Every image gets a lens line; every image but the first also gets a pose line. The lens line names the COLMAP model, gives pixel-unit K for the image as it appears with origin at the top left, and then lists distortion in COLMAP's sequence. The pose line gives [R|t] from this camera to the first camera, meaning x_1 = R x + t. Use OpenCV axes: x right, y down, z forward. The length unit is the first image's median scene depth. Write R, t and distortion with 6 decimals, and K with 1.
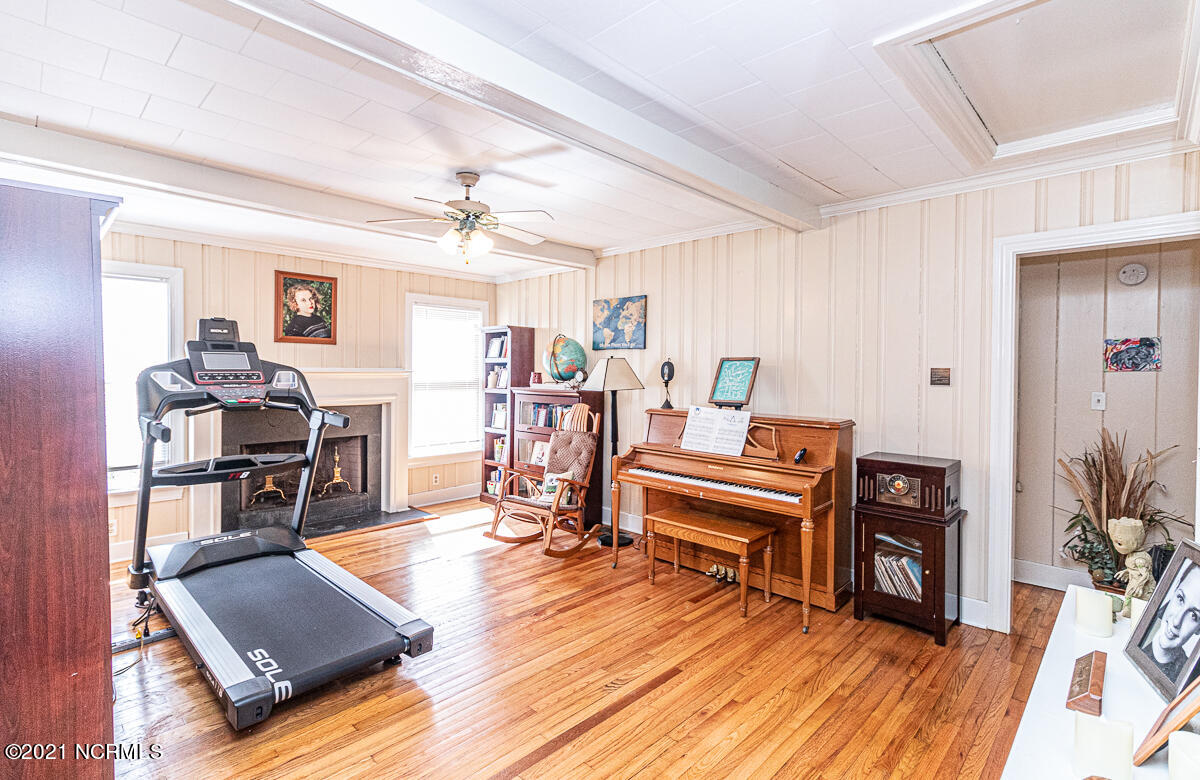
lens RADIAL K [[555.7, 0, 600.0], [0, 555.7, 390.0], [0, 0, 1]] dist [0.001242, 0.000057]
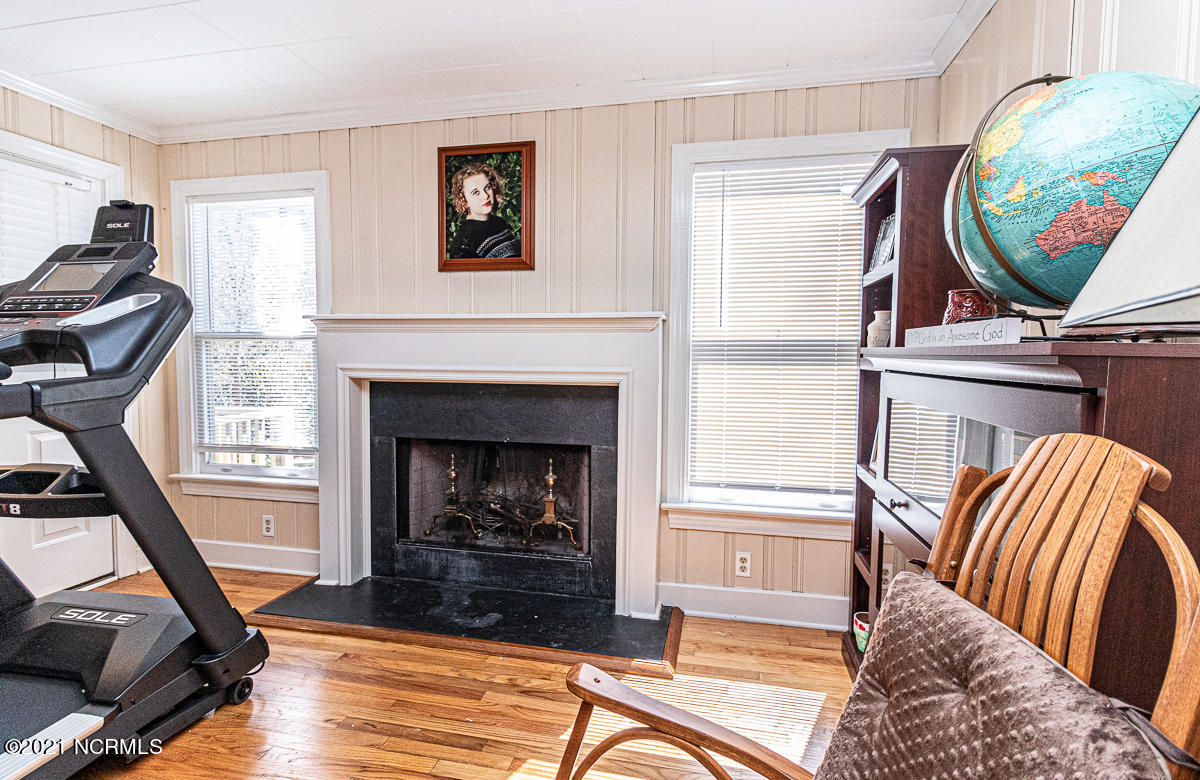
lens RADIAL K [[555.7, 0, 600.0], [0, 555.7, 390.0], [0, 0, 1]] dist [0.001242, 0.000057]
pose [[0.535540, 0.049826, -0.843039, 0.015970], [-0.031813, 0.998740, 0.038820, 0.011754], [0.843910, 0.006030, 0.536450, 0.800367]]
